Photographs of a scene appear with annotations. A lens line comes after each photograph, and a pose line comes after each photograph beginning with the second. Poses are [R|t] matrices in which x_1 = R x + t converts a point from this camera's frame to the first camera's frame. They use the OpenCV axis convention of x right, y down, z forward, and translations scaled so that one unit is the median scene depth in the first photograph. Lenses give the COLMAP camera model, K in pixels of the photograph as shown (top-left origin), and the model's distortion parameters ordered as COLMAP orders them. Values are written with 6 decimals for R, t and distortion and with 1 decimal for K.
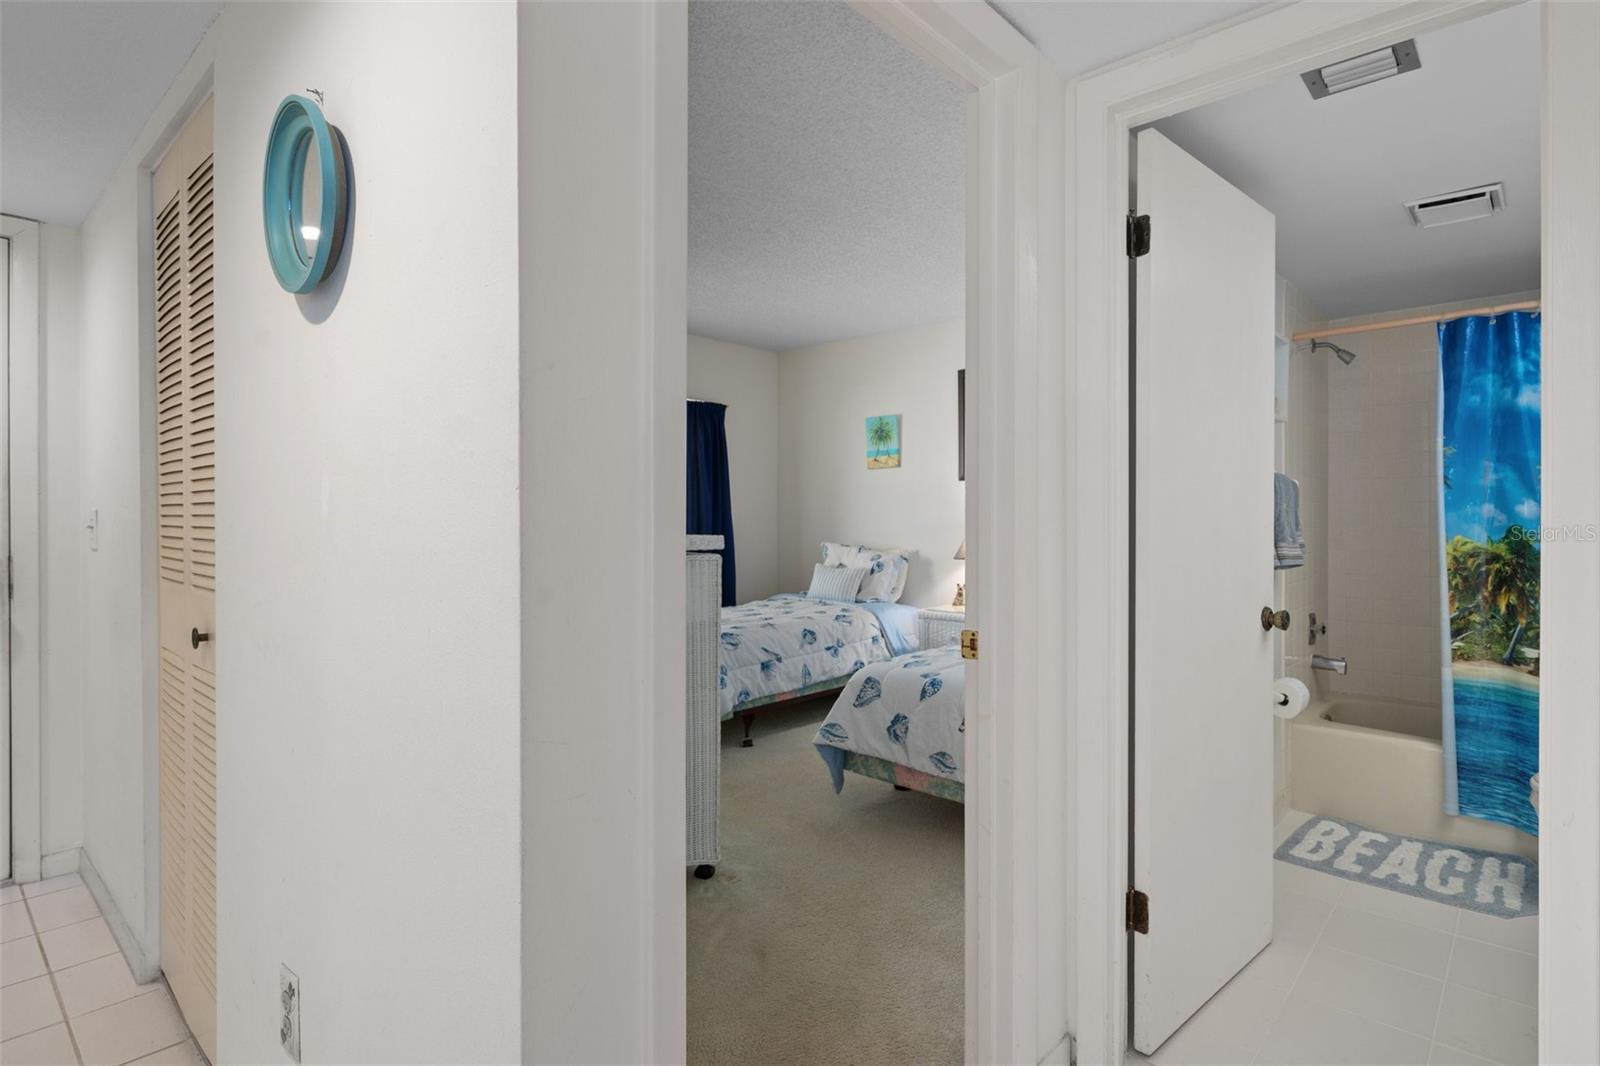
lens RADIAL K [[810.5, 0, 902.9], [0, 810.5, 525.8], [0, 0, 1]] dist [-0.000462, -0.000395]
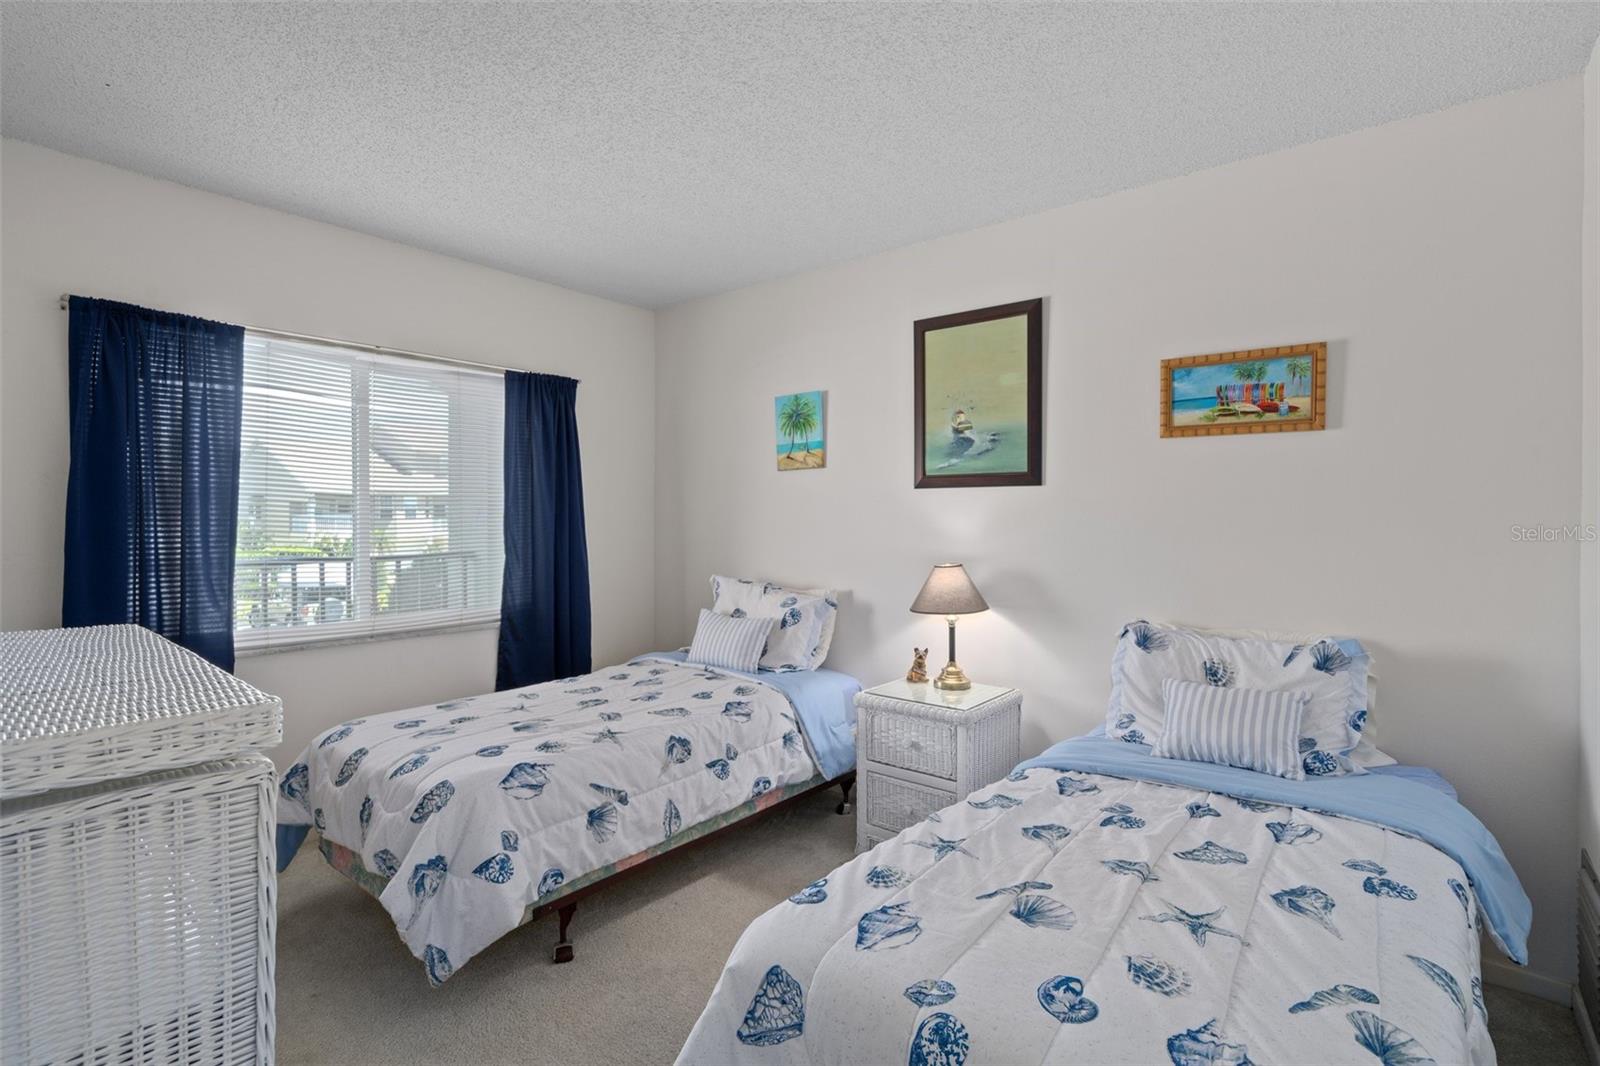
lens RADIAL K [[788.4, 0, 782.2], [0, 788.4, 523.8], [0, 0, 1]] dist [0.001628, 0.000414]
pose [[0.999198, 0.002730, -0.039937, -0.017216], [-0.002785, 0.999995, -0.001318, -0.032589], [0.039933, 0.001428, 0.999201, 0.450005]]
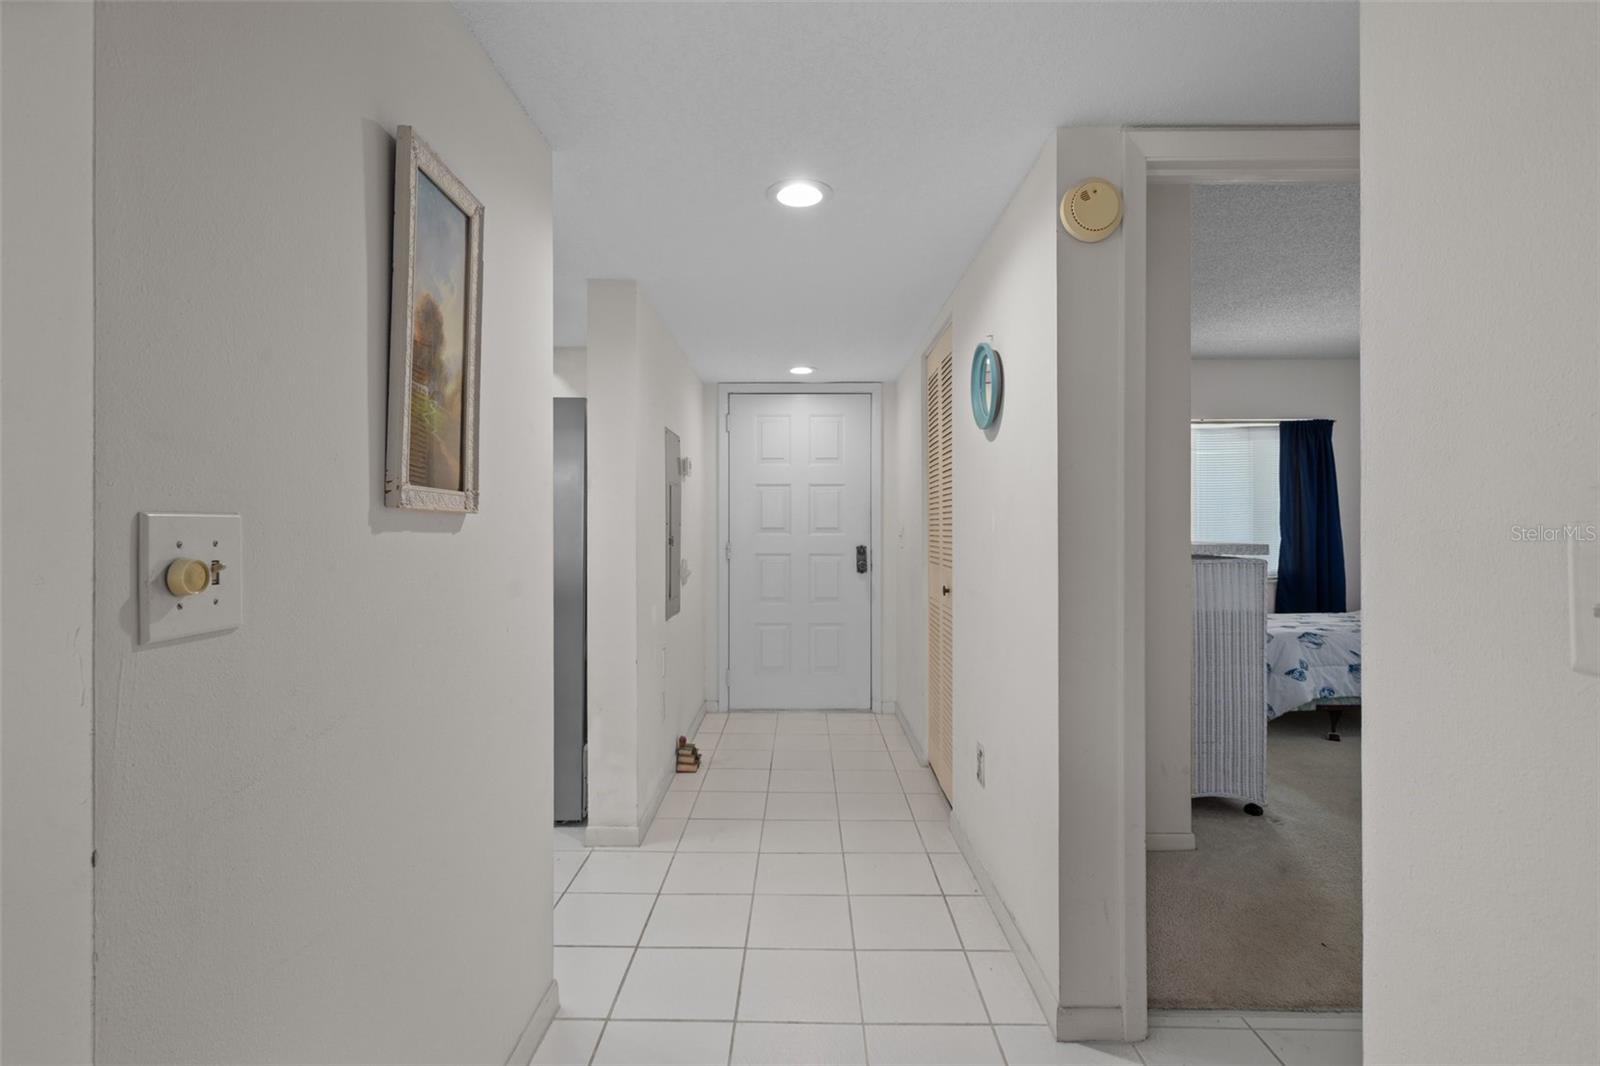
lens RADIAL K [[740.7, 0, 793.8], [0, 740.7, 528.3], [0, 0, 1]] dist [-0.000725, 0.000085]
pose [[0.615516, -0.003951, -0.788115, 0.143423], [-0.003112, 0.999967, -0.007444, -0.001310], [0.788118, 0.007035, 0.615484, -0.176740]]
